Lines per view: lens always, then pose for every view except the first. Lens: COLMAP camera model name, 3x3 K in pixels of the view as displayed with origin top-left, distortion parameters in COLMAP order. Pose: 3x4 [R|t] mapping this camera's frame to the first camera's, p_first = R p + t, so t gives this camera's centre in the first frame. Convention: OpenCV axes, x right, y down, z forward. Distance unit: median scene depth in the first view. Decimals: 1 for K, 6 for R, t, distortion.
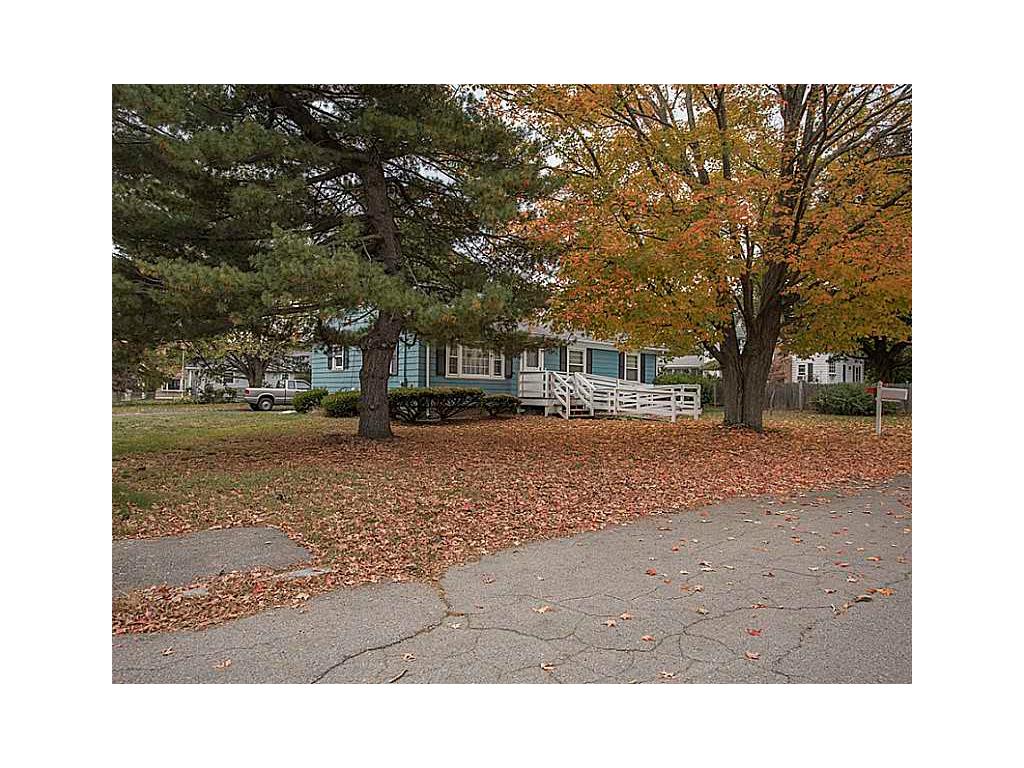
lens RADIAL K [[697.8, 0, 512.0], [0, 697.8, 384.0], [0, 0, 1]] dist [-0.000925, -0.000089]
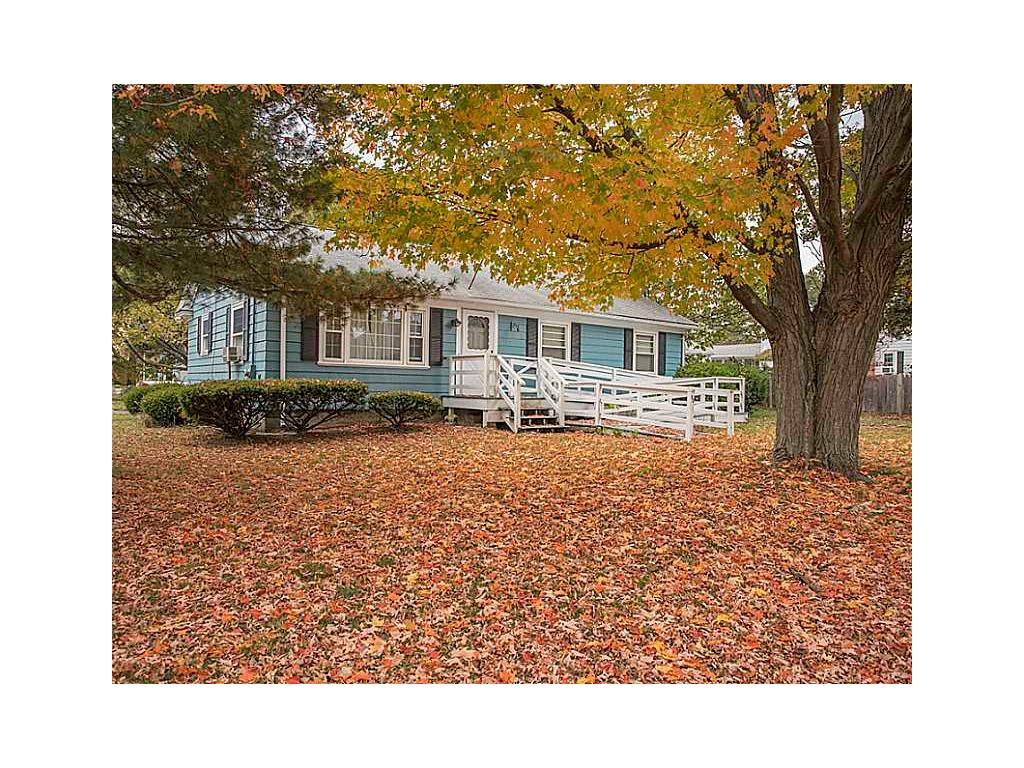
lens RADIAL K [[703.0, 0, 512.0], [0, 703.0, 384.0], [0, 0, 1]] dist [-0.004083, -0.000265]
pose [[0.996947, 0.002181, -0.078053, 0.119726], [-0.001681, 0.999978, 0.006469, 0.003952], [0.078065, -0.006318, 0.996928, 0.374622]]
